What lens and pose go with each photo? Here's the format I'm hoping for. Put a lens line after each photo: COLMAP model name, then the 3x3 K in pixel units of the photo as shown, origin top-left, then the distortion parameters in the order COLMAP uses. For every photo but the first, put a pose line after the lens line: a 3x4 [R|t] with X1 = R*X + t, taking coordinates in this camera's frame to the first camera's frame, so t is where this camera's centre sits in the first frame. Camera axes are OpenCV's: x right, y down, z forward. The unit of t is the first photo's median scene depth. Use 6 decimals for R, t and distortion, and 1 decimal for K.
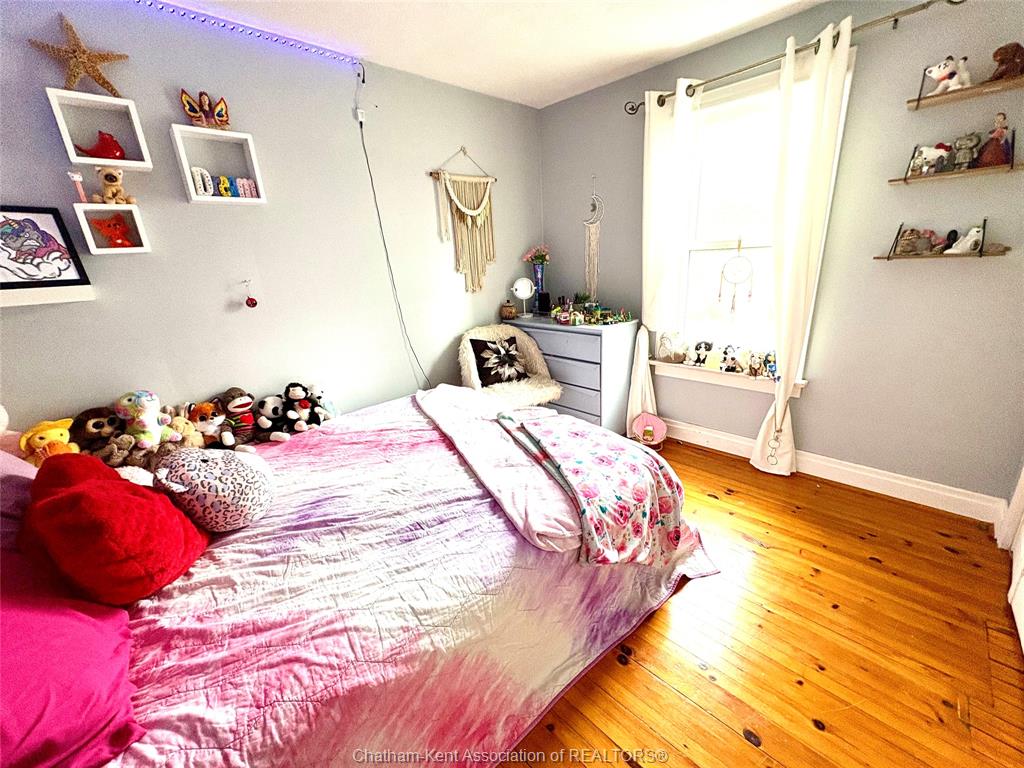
lens RADIAL K [[408.1, 0, 509.9], [0, 408.1, 382.9], [0, 0, 1]] dist [0.001771, 0.000054]
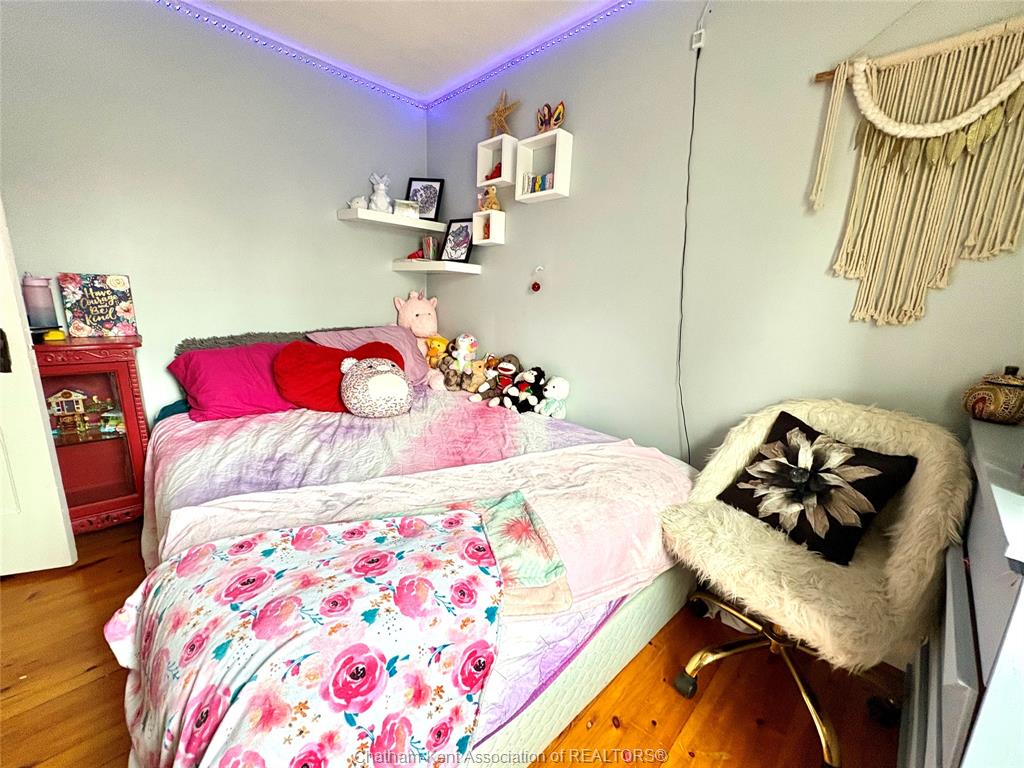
lens RADIAL K [[408.1, 0, 510.9], [0, 408.1, 386.2], [0, 0, 1]] dist [0.001771, 0.000054]
pose [[-0.003076, 0.271466, -0.962443, 0.551089], [-0.336192, 0.906145, 0.256662, -0.230391], [0.941788, 0.324356, 0.088477, 0.993176]]
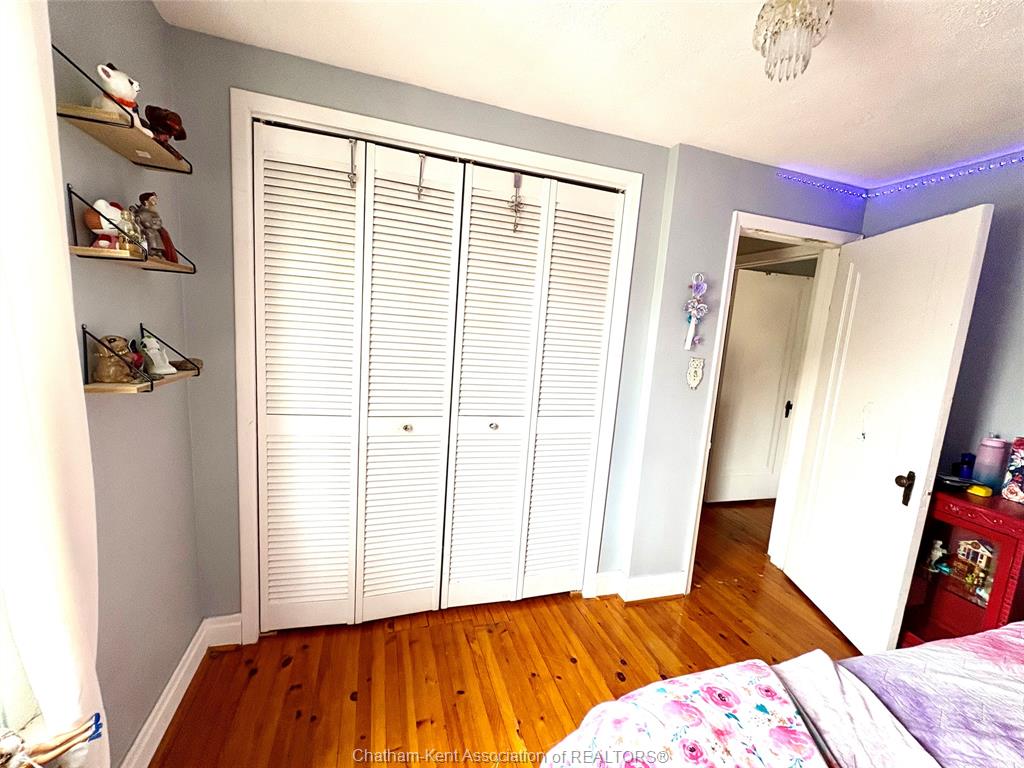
lens RADIAL K [[408.1, 0, 511.6], [0, 408.1, 385.0], [0, 0, 1]] dist [0.001771, 0.000054]
pose [[-0.895085, -0.076653, 0.439258, 0.233703], [0.106377, 0.919960, 0.377304, -0.470447], [-0.433020, 0.384446, -0.815288, 1.252735]]
